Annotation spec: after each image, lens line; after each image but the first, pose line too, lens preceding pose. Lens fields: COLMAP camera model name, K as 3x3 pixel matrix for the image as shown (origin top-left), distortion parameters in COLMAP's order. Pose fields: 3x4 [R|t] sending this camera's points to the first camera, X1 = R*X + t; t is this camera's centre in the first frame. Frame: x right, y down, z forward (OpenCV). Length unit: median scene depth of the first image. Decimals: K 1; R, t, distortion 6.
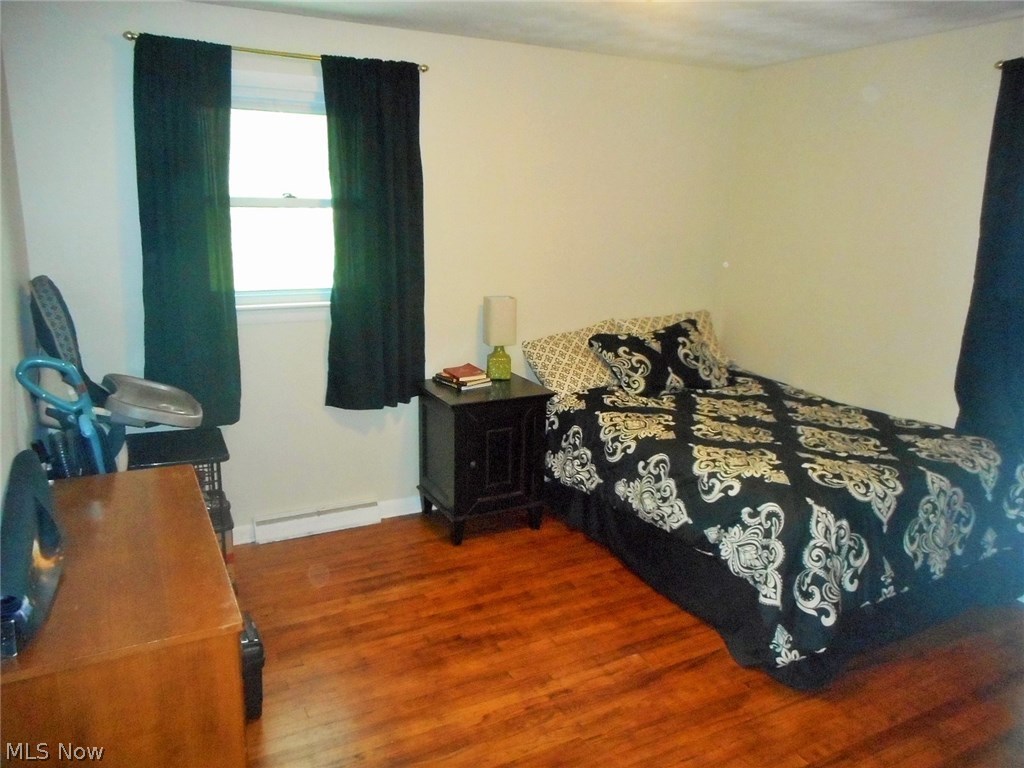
lens RADIAL K [[766.2, 0, 512.1], [0, 766.2, 382.5], [0, 0, 1]] dist [-0.002433, -0.001655]
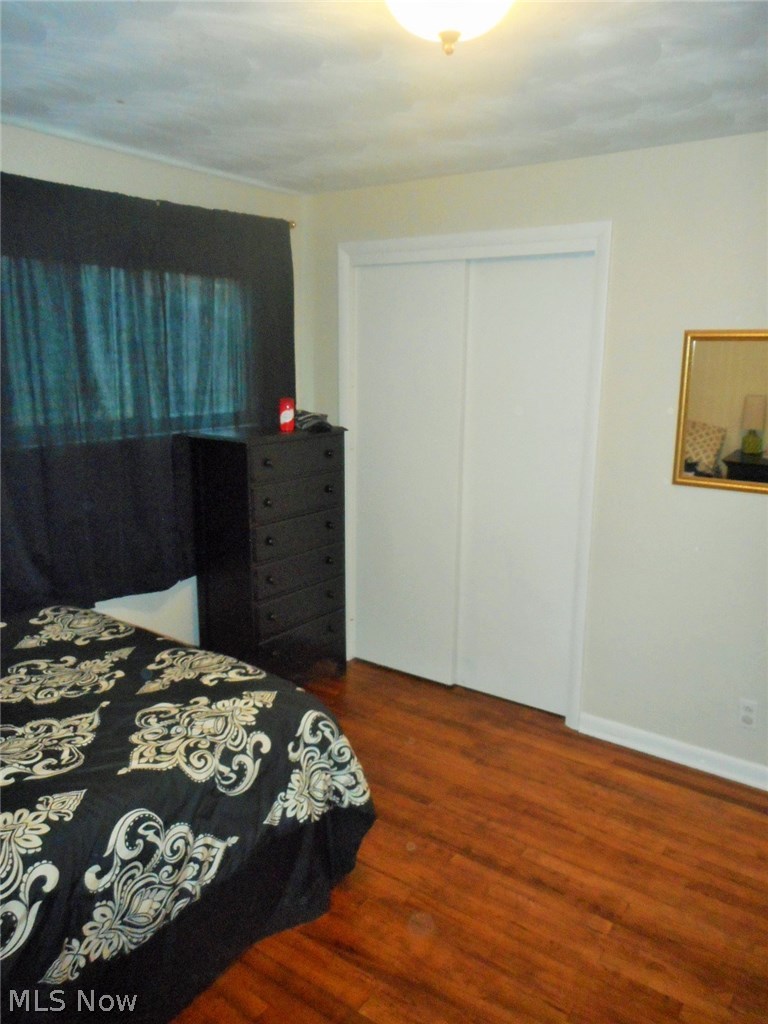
lens RADIAL K [[766.2, 0, 384.4], [0, 766.2, 512.6], [0, 0, 1]] dist [-0.002433, -0.001655]
pose [[-0.444011, -0.210636, 0.870911, -0.324020], [0.184304, 0.929723, 0.318822, -0.254712], [-0.876862, 0.302073, -0.373986, 1.013503]]
